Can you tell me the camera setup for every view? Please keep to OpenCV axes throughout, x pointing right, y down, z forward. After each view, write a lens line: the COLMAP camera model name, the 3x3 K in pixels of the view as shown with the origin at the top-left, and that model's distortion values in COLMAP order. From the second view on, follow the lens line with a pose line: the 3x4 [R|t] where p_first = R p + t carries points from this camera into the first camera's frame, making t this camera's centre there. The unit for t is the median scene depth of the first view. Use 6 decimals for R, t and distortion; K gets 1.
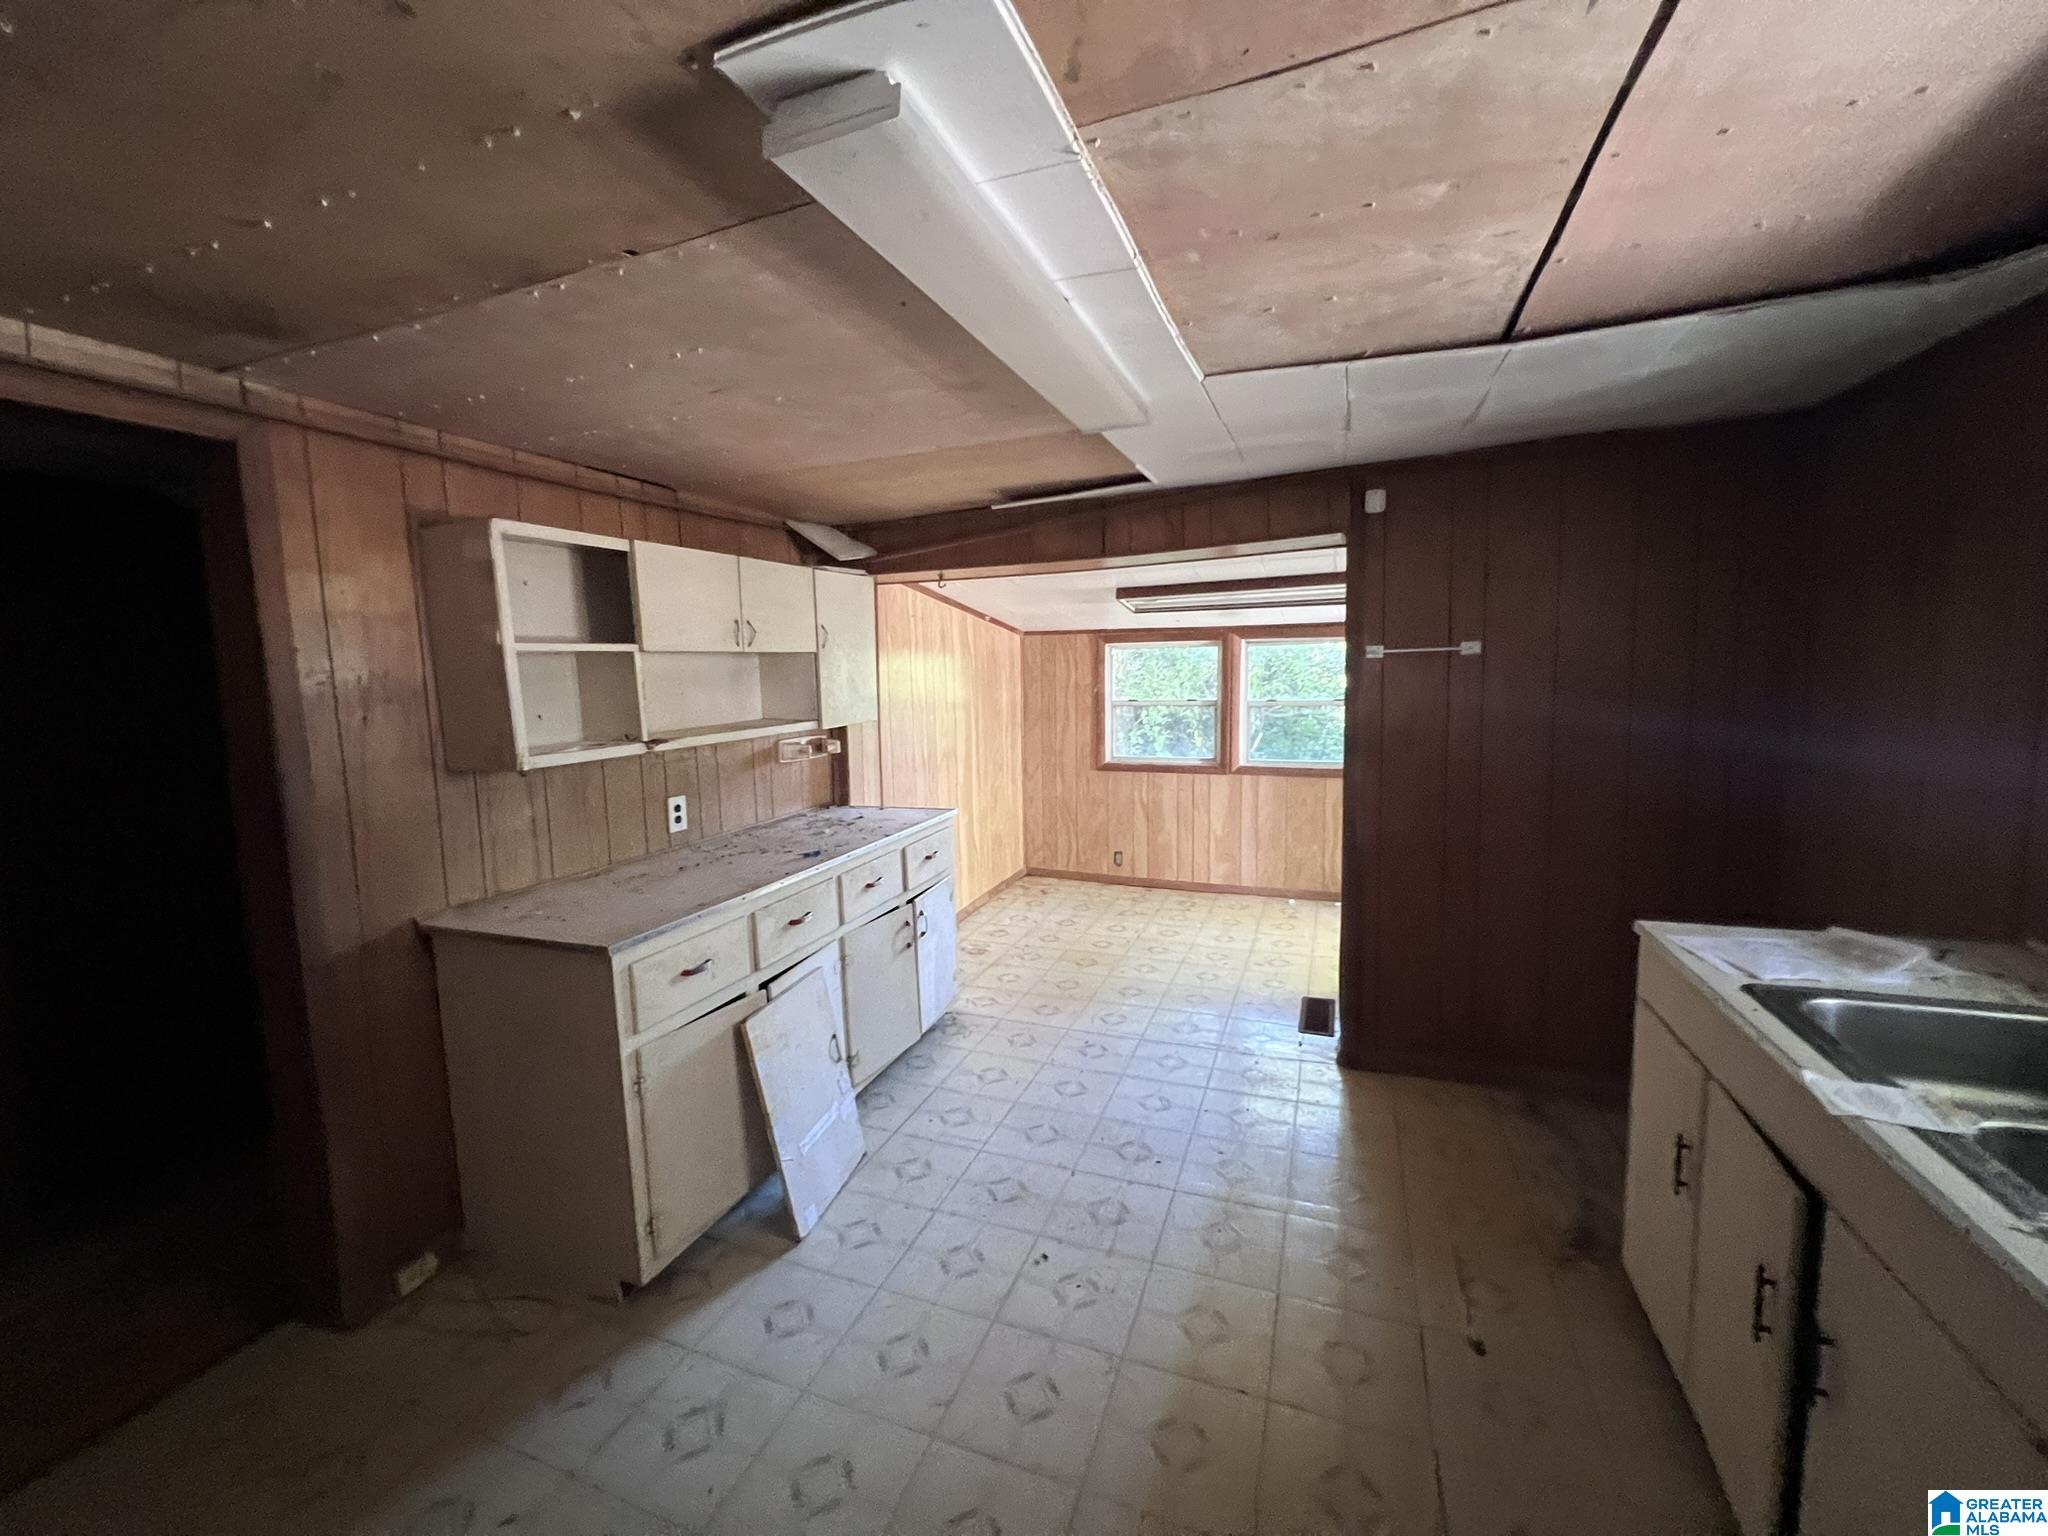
lens RADIAL K [[820.3, 0, 1015.8], [0, 820.3, 759.0], [0, 0, 1]] dist [0.000914, -0.000046]
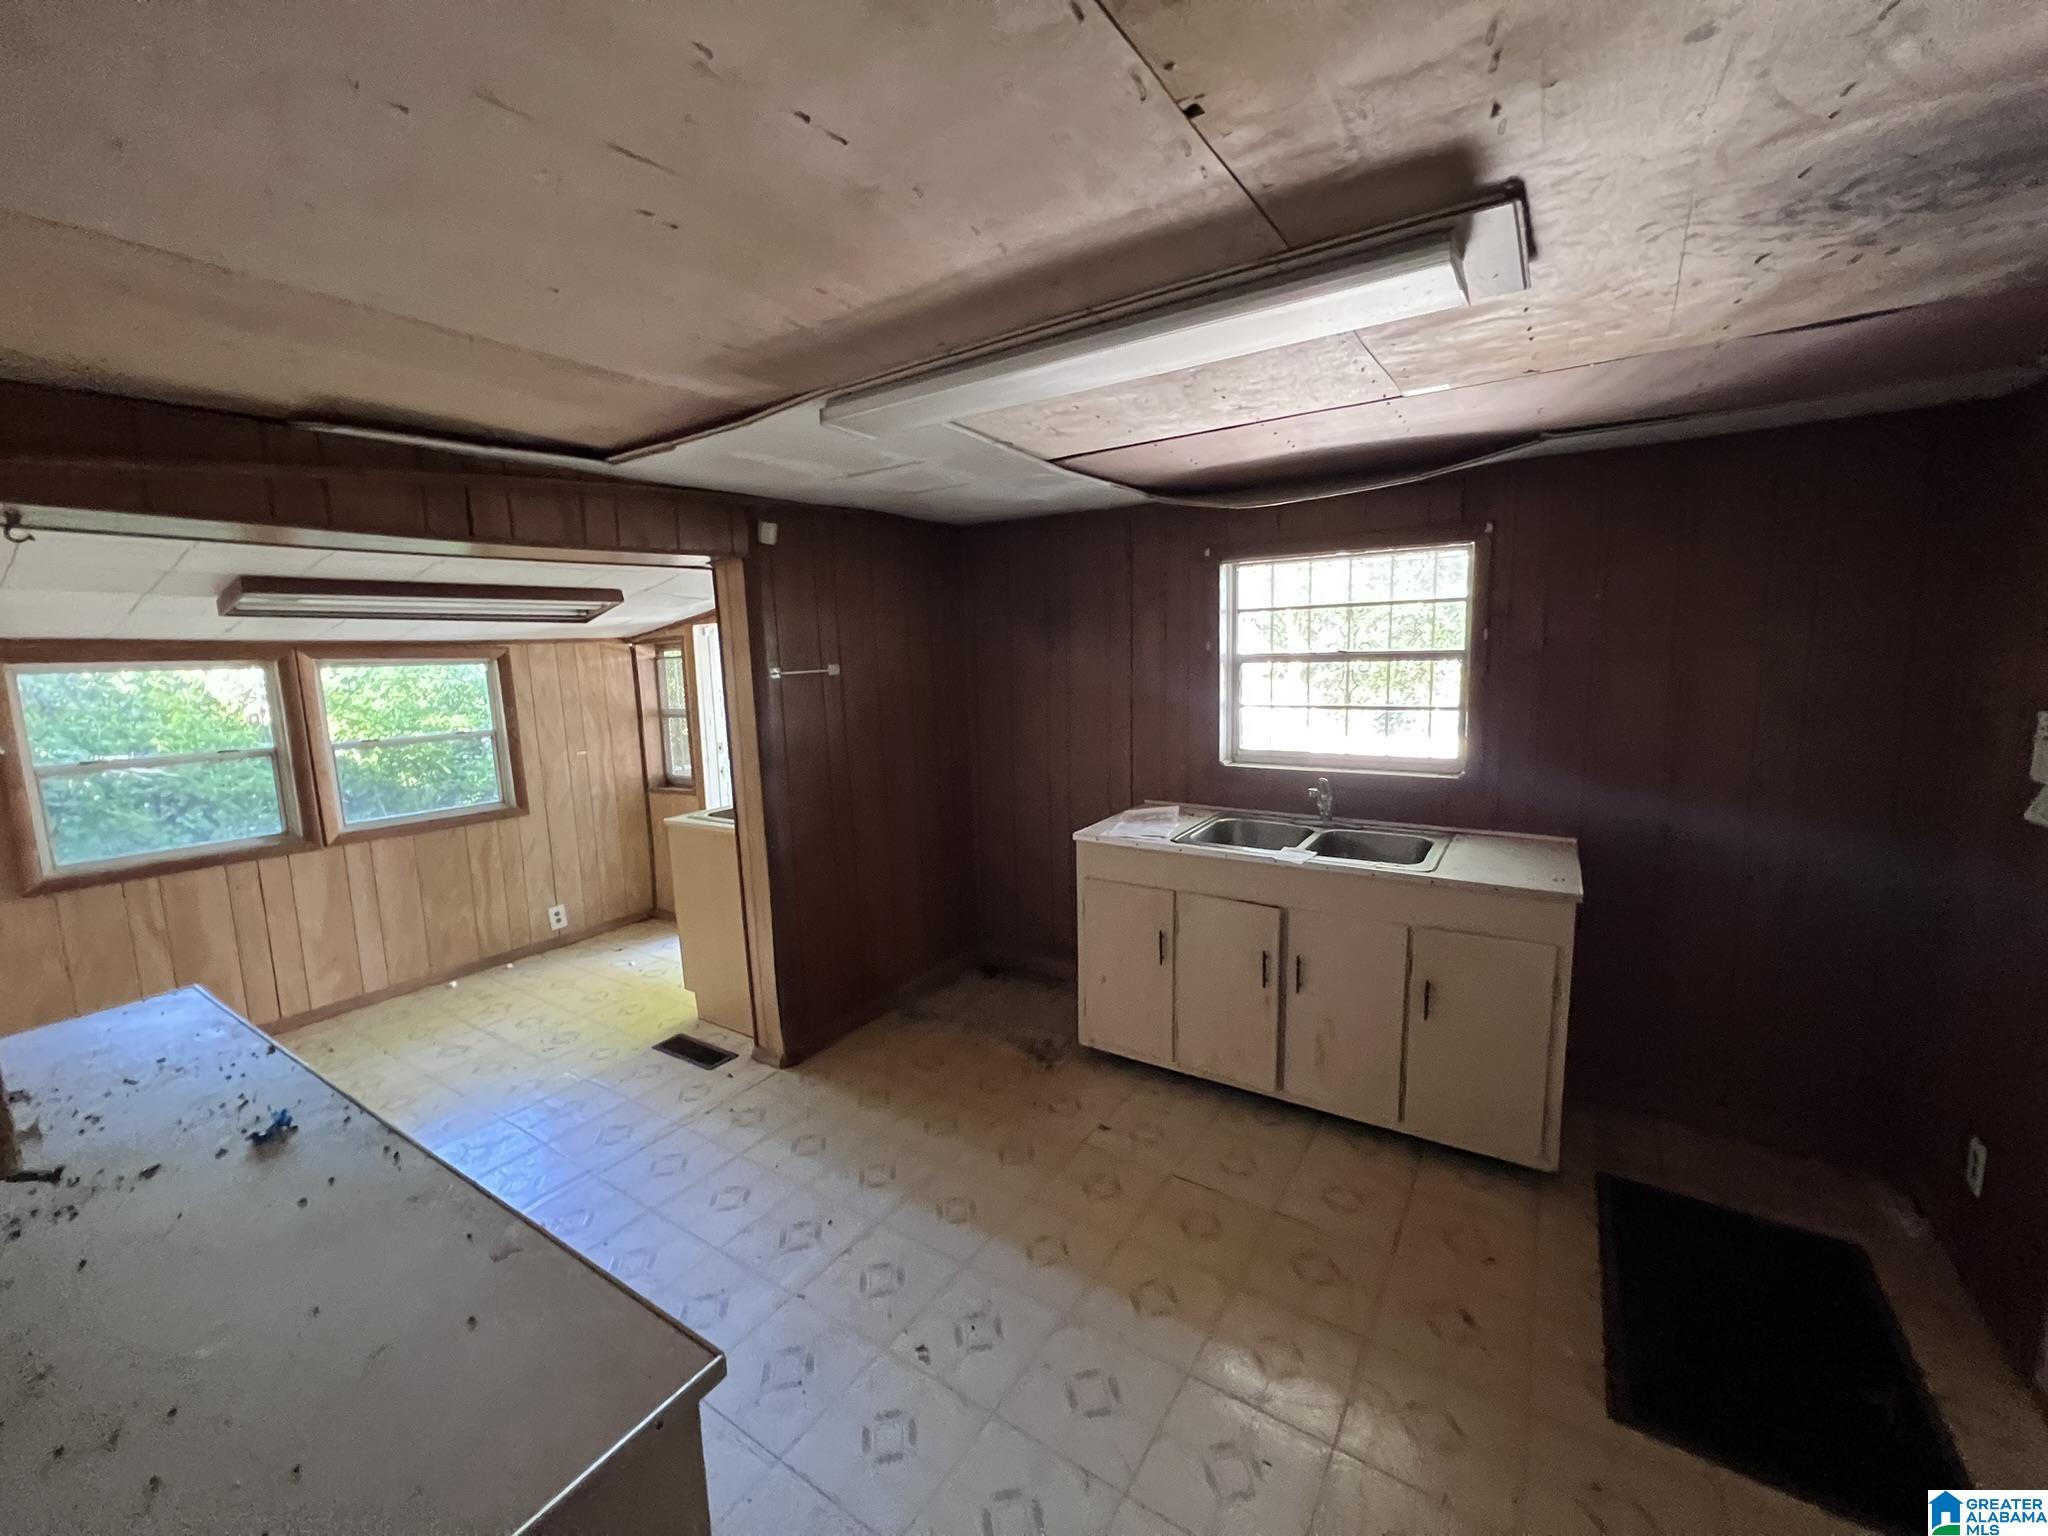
lens RADIAL K [[820.3, 0, 1017.4], [0, 820.3, 760.5], [0, 0, 1]] dist [0.000914, -0.000046]
pose [[0.208137, -0.109443, 0.971957, -0.294757], [0.133916, 0.987551, 0.082521, -0.034298], [-0.968889, 0.112985, 0.220202, 0.249317]]
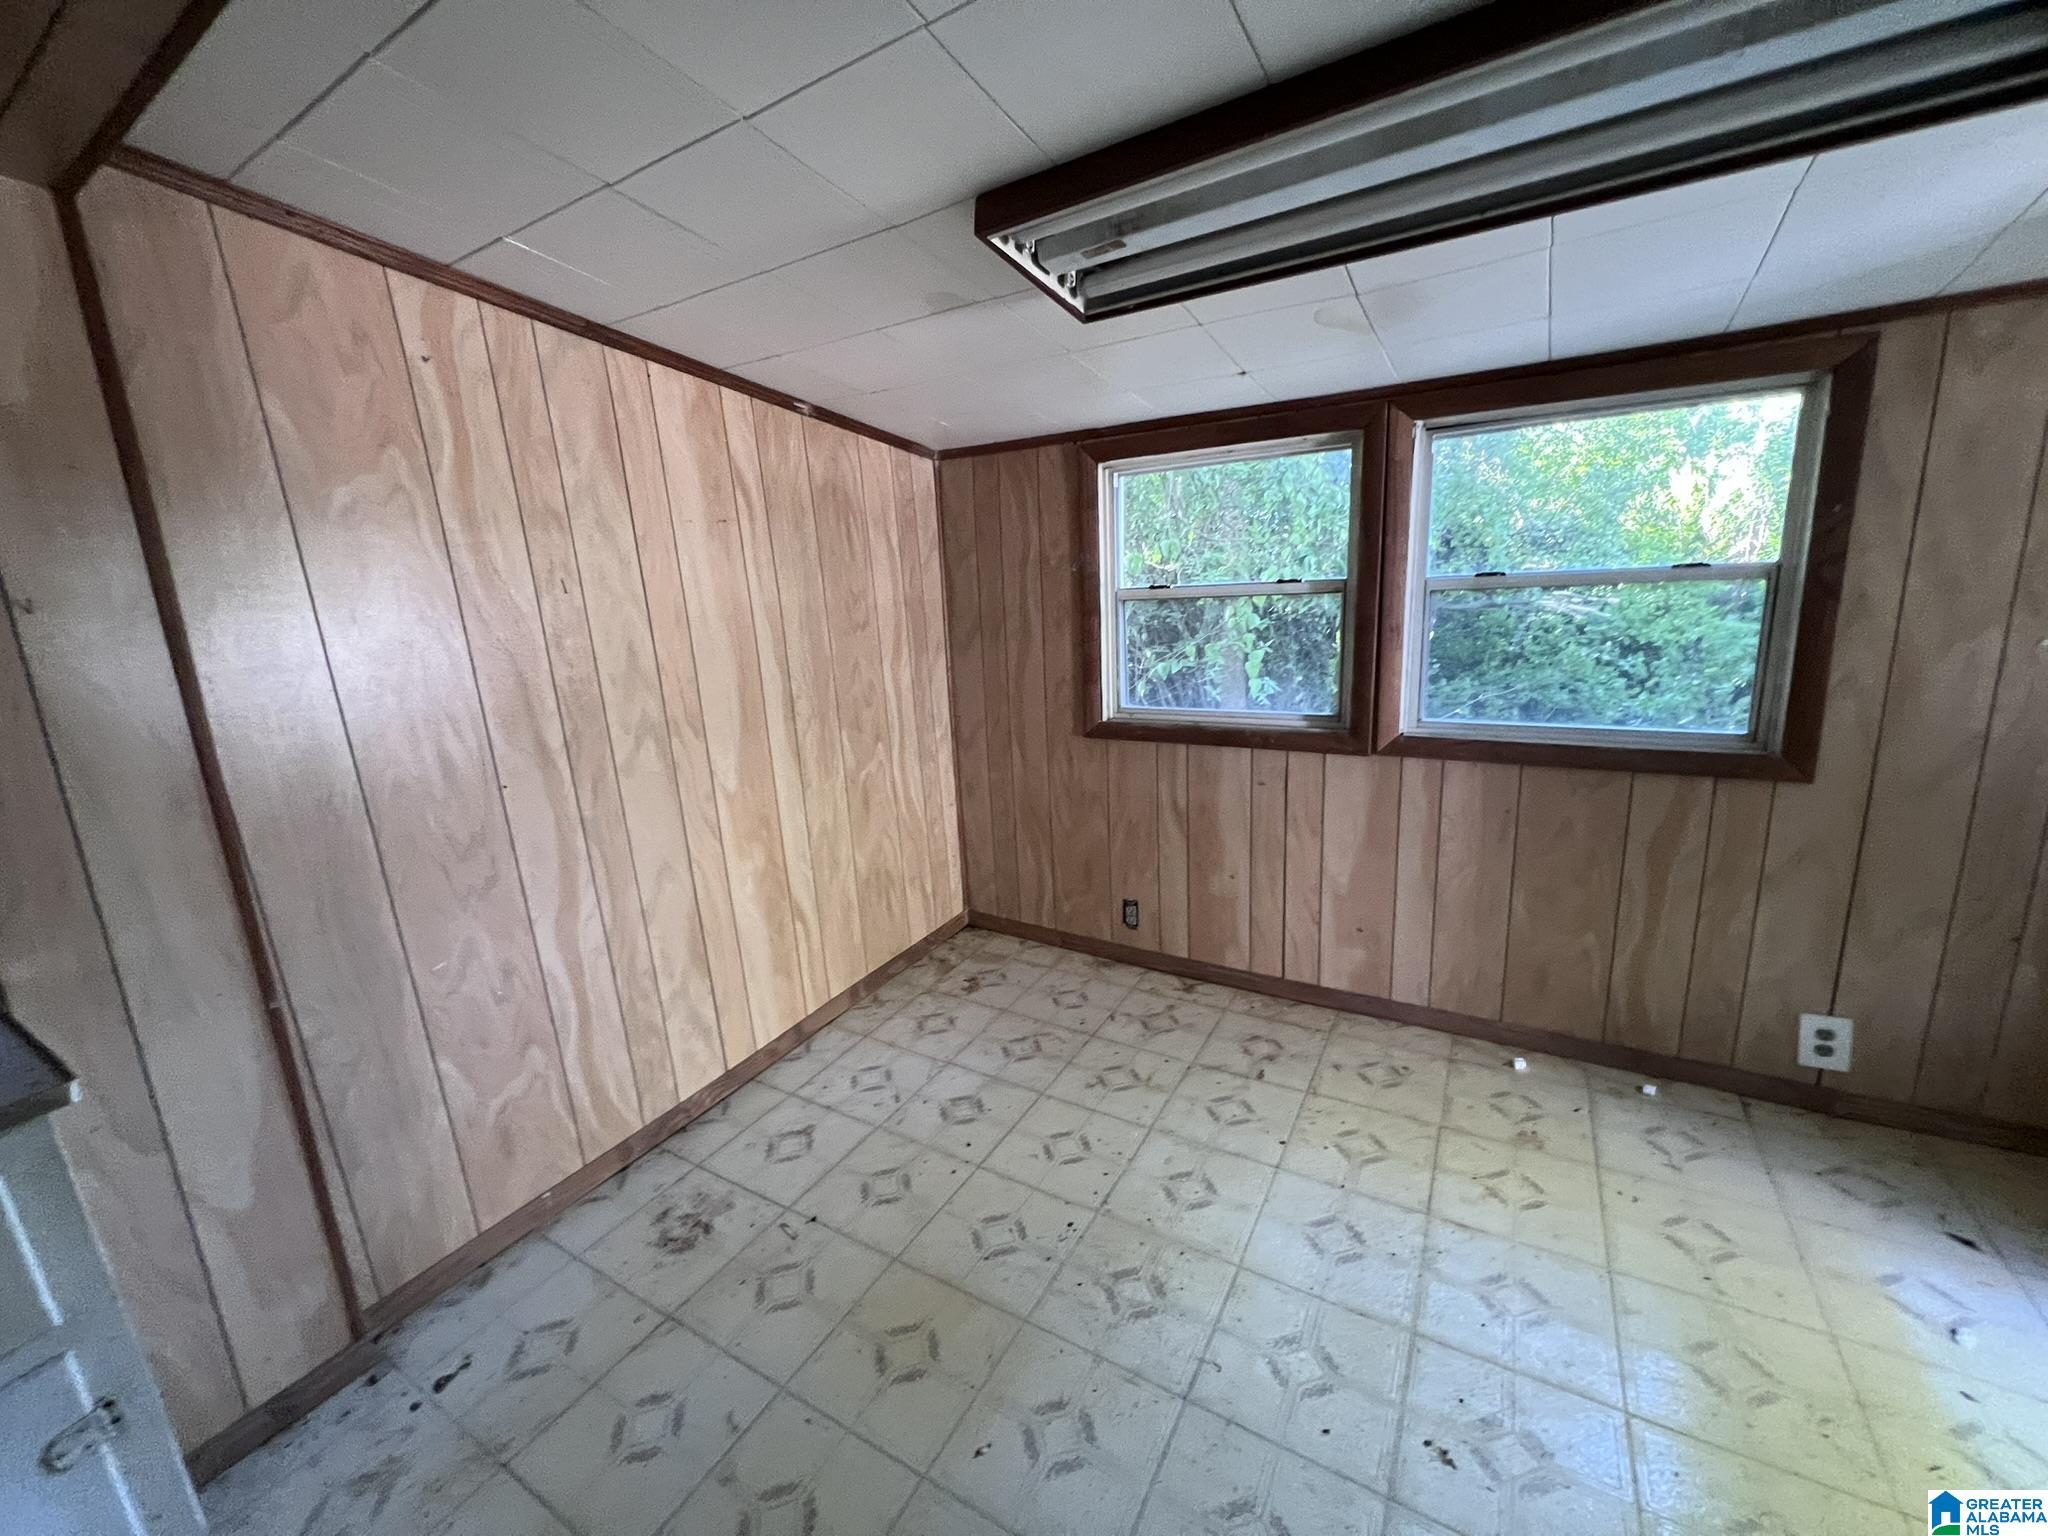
lens RADIAL K [[820.3, 0, 1016.4], [0, 820.3, 760.2], [0, 0, 1]] dist [0.000914, -0.000046]
pose [[0.986986, 0.001743, -0.160797, 0.144017], [0.018092, 0.992389, 0.121807, -0.033779], [0.159786, -0.123131, 0.979442, 0.544528]]
